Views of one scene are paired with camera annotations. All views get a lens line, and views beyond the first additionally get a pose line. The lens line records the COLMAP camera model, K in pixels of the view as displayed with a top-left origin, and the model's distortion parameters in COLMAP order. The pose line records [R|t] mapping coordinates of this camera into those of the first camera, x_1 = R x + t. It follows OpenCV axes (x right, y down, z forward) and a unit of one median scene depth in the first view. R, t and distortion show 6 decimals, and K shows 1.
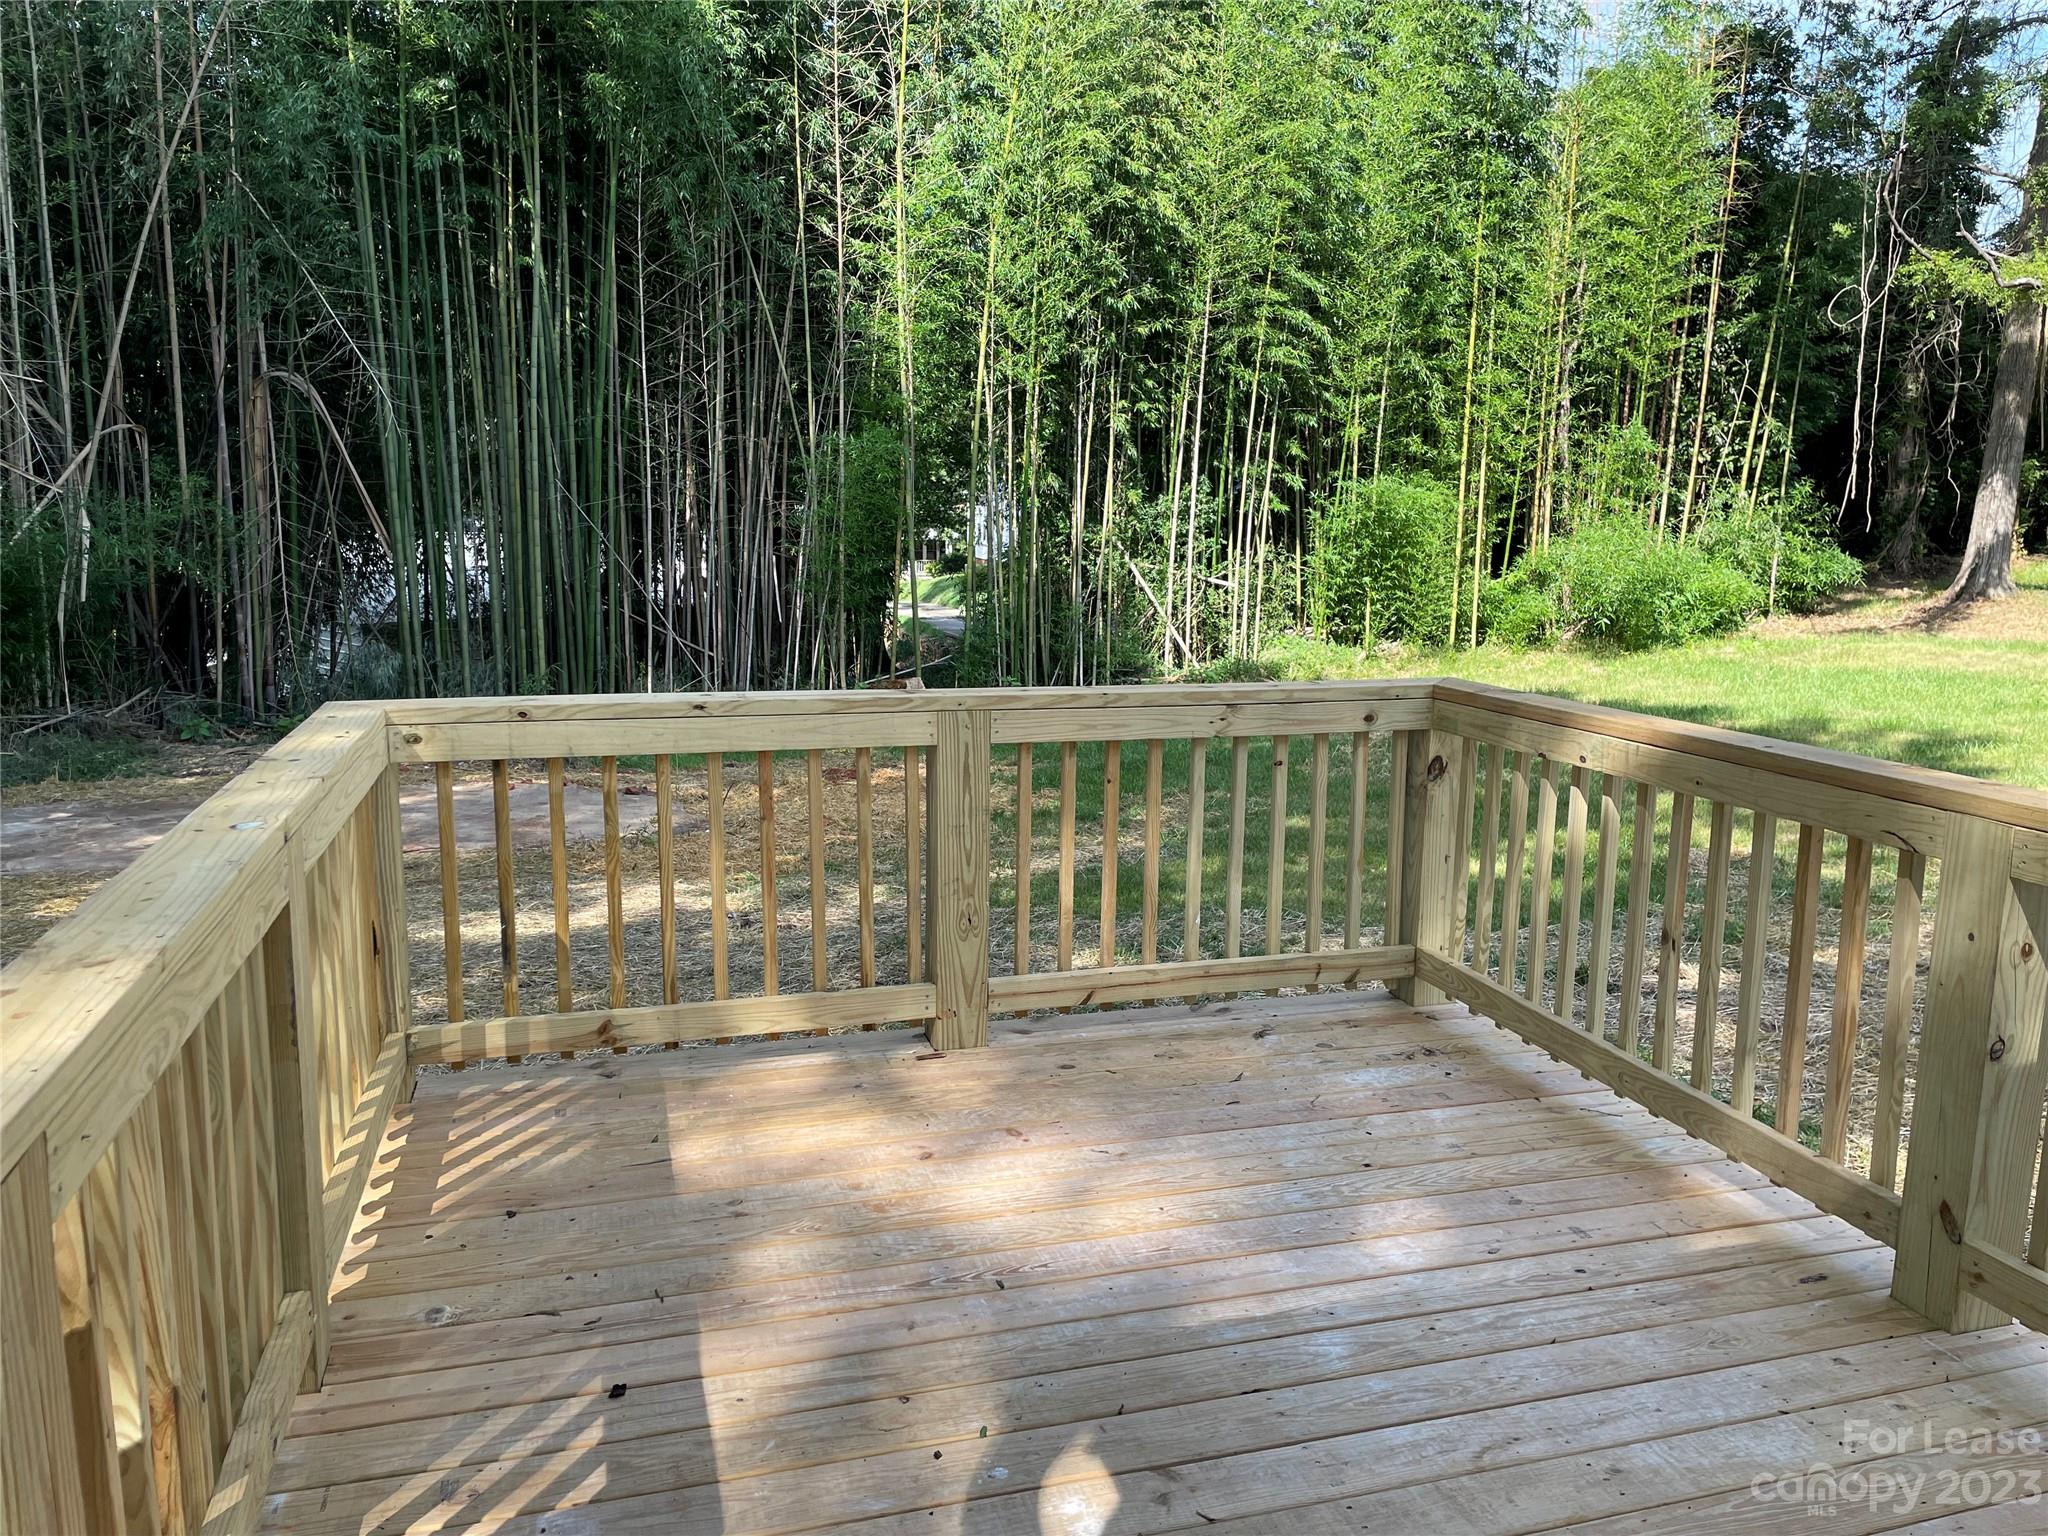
lens RADIAL K [[1539.0, 0, 1016.0], [0, 1539.0, 767.9], [0, 0, 1]] dist [0.095310, -0.119137]
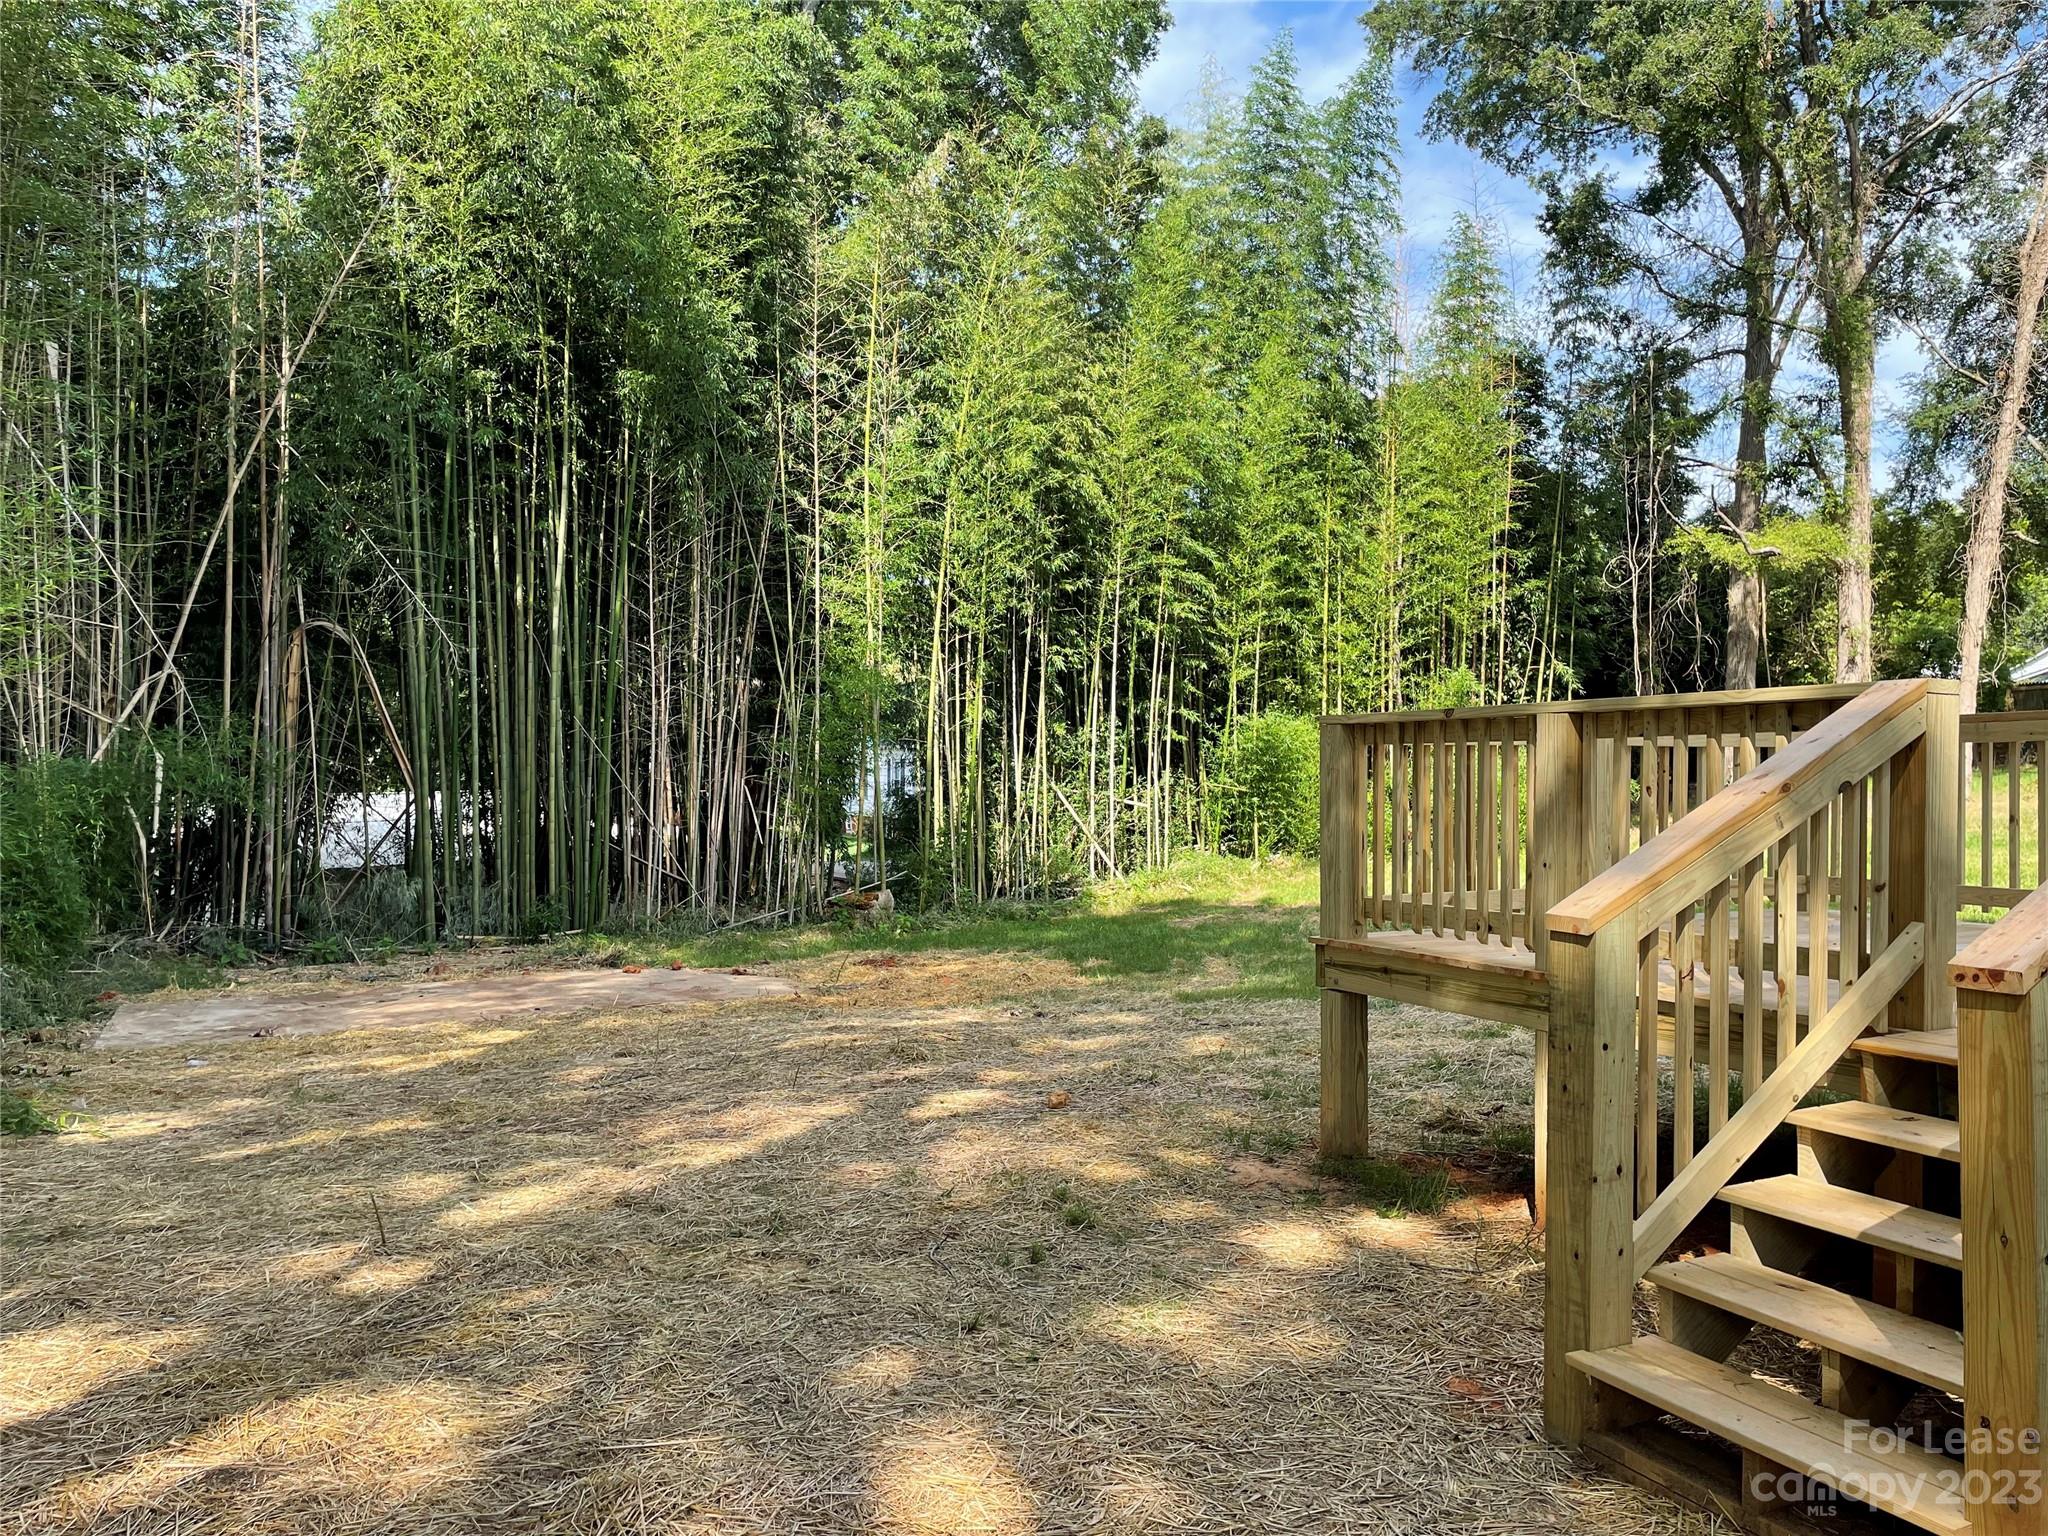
lens RADIAL K [[1539.0, 0, 1016.0], [0, 1539.0, 767.9], [0, 0, 1]] dist [0.095310, -0.119137]
pose [[0.985500, -0.016582, 0.168863, -0.145151], [0.044237, 0.985905, -0.161355, 0.032266], [-0.163807, 0.166485, 0.972342, -0.085093]]
